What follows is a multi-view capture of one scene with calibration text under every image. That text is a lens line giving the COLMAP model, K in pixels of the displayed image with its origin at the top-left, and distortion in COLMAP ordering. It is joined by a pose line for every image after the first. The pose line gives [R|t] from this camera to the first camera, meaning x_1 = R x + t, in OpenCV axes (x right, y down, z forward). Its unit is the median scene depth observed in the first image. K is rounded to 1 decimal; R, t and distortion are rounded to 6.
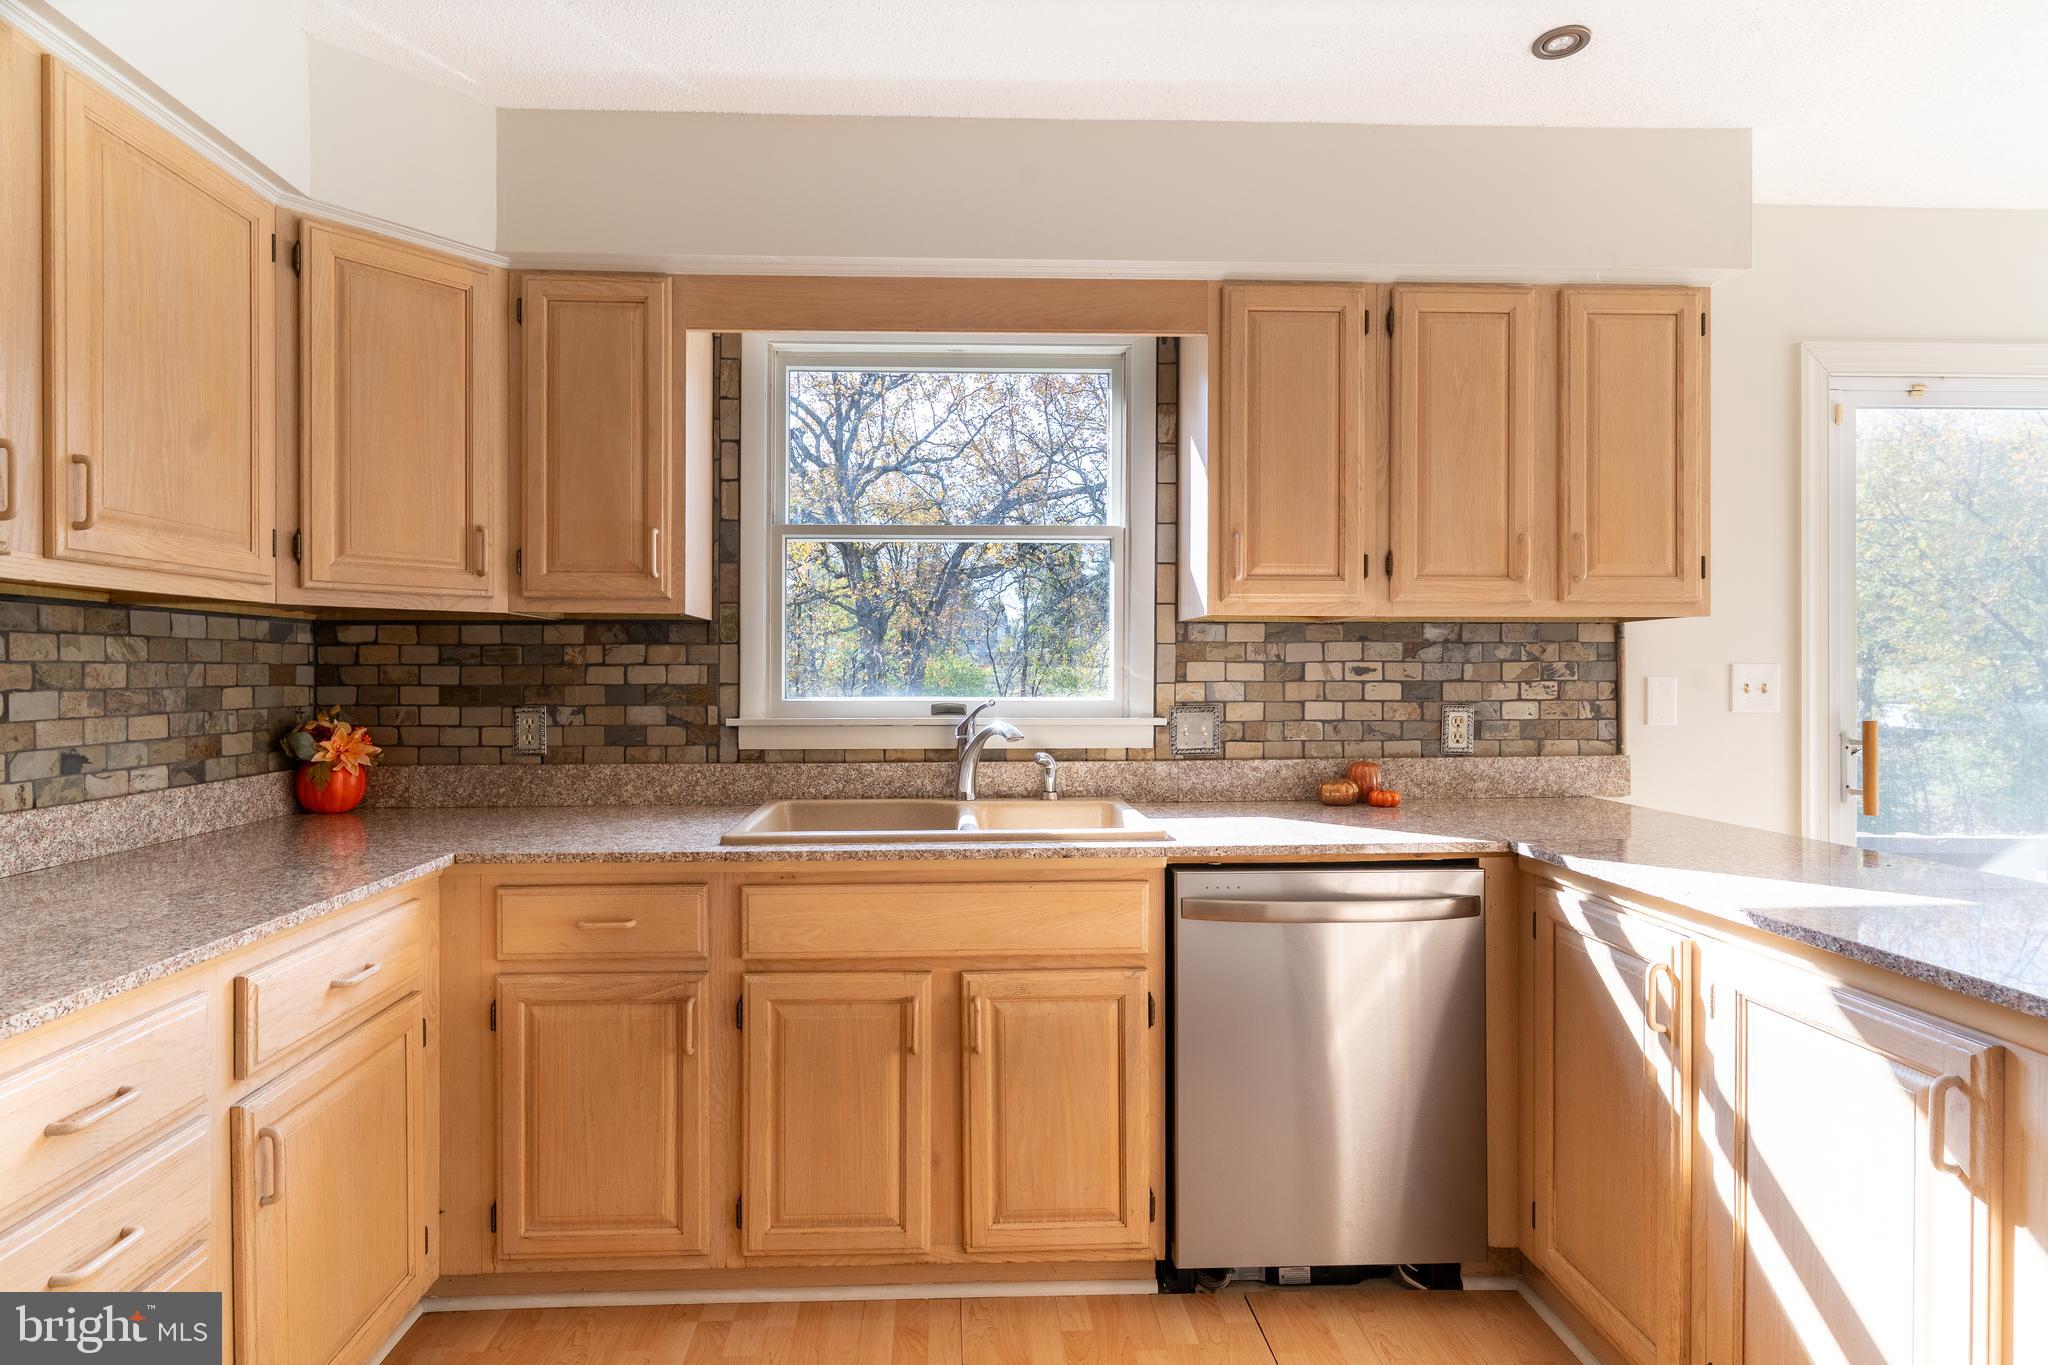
lens RADIAL K [[1057.0, 0, 993.3], [0, 1057.0, 674.2], [0, 0, 1]] dist [0.002068, -0.000082]
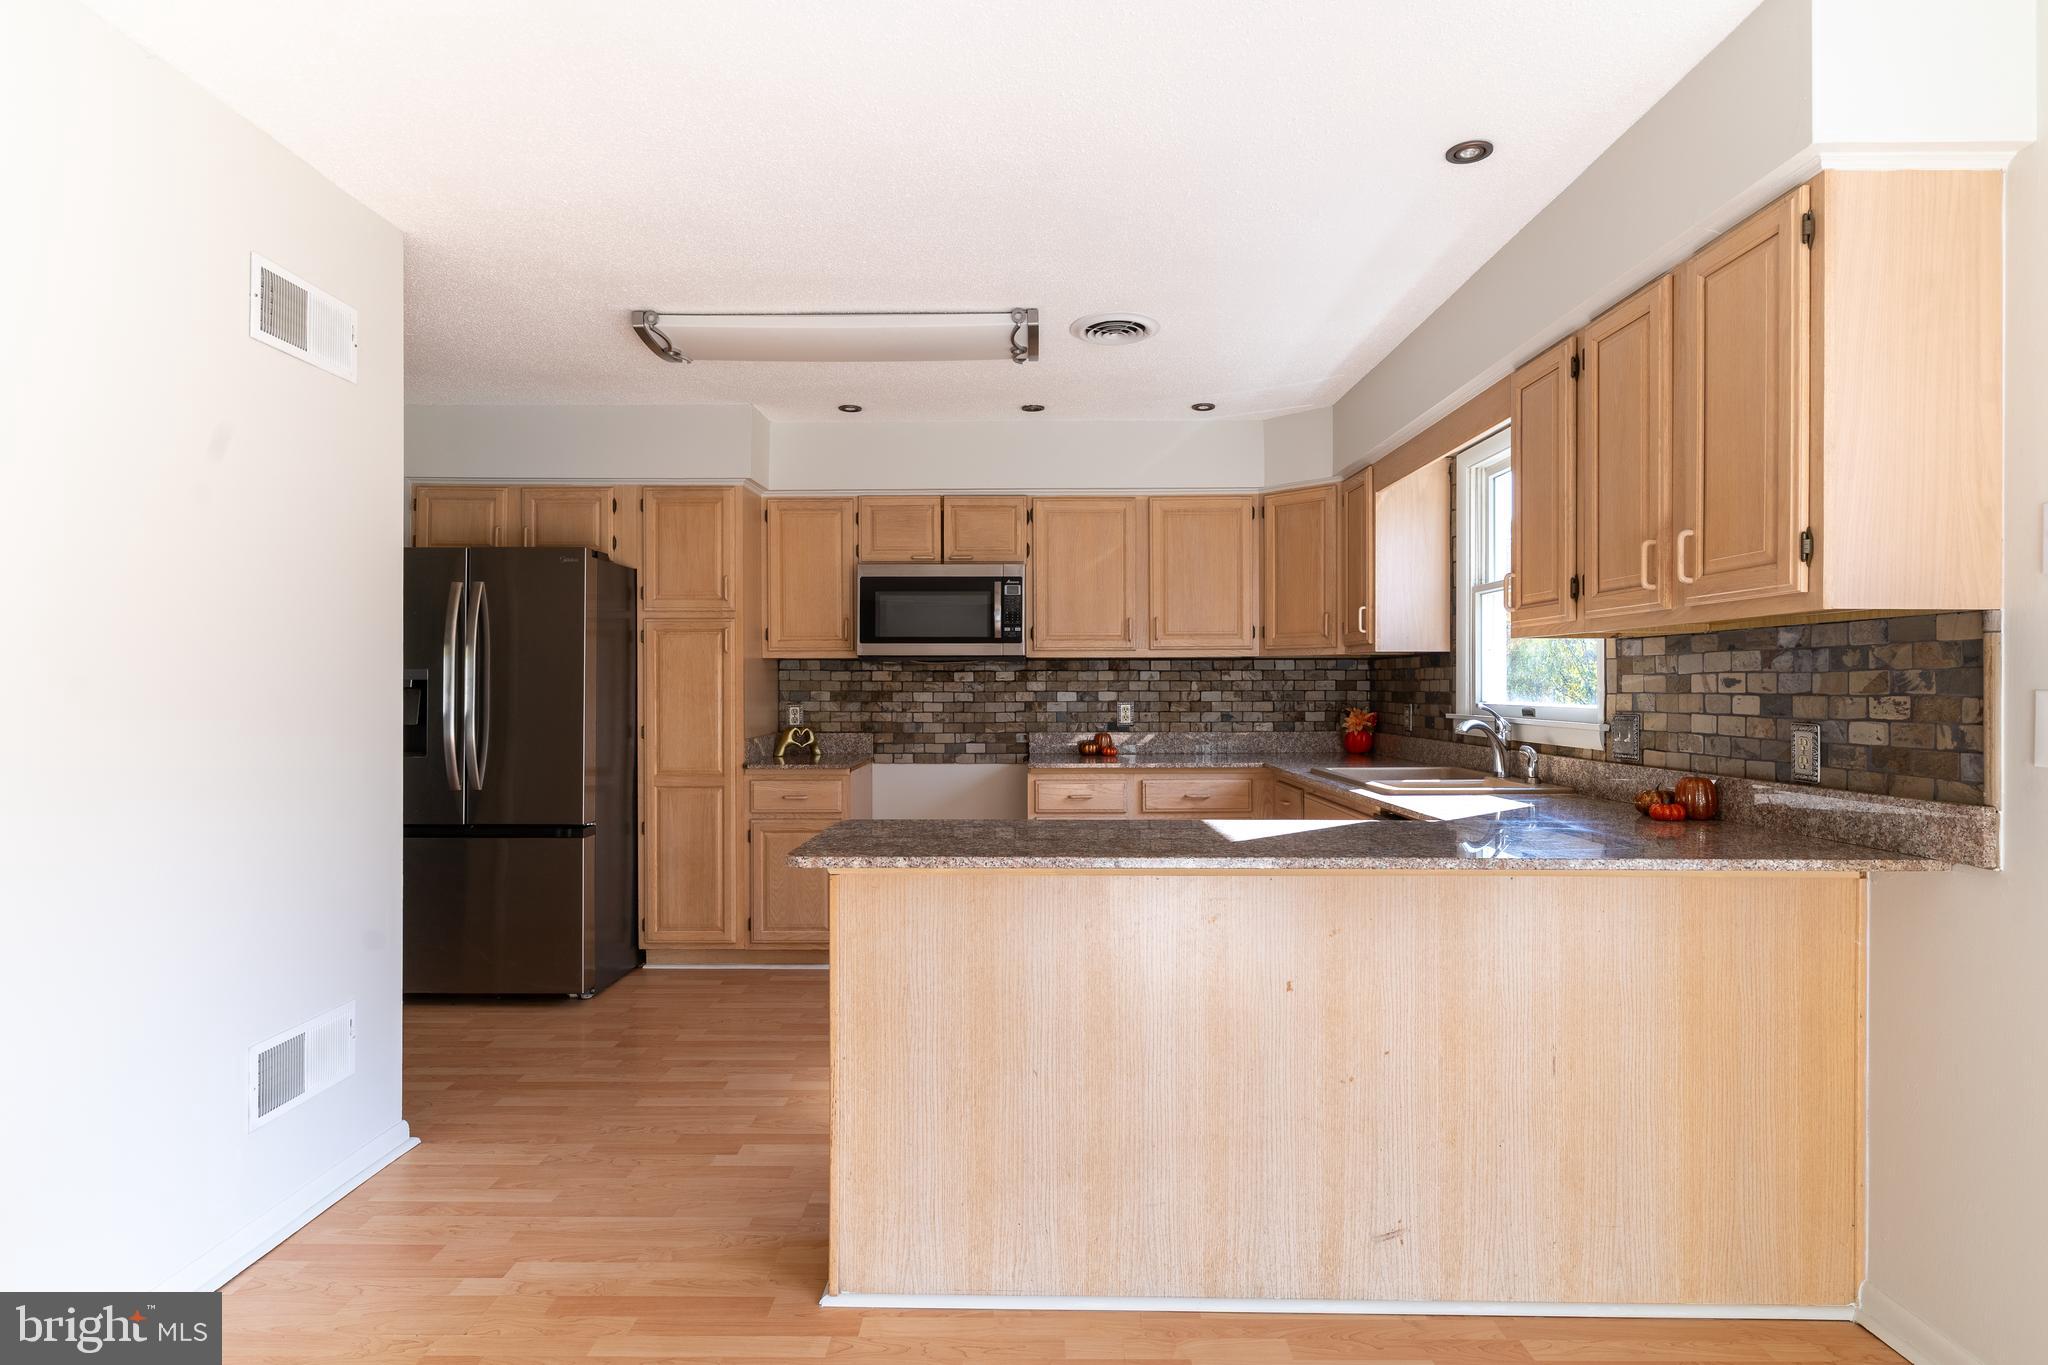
lens RADIAL K [[1037.1, 0, 1025.8], [0, 1037.1, 681.5], [0, 0, 1]] dist [0.000068, -0.000639]
pose [[-0.042302, -0.002839, -0.999101, 1.296124], [-0.001391, 0.999995, -0.002783, -0.000607], [0.999104, 0.001272, -0.042305, 0.422074]]
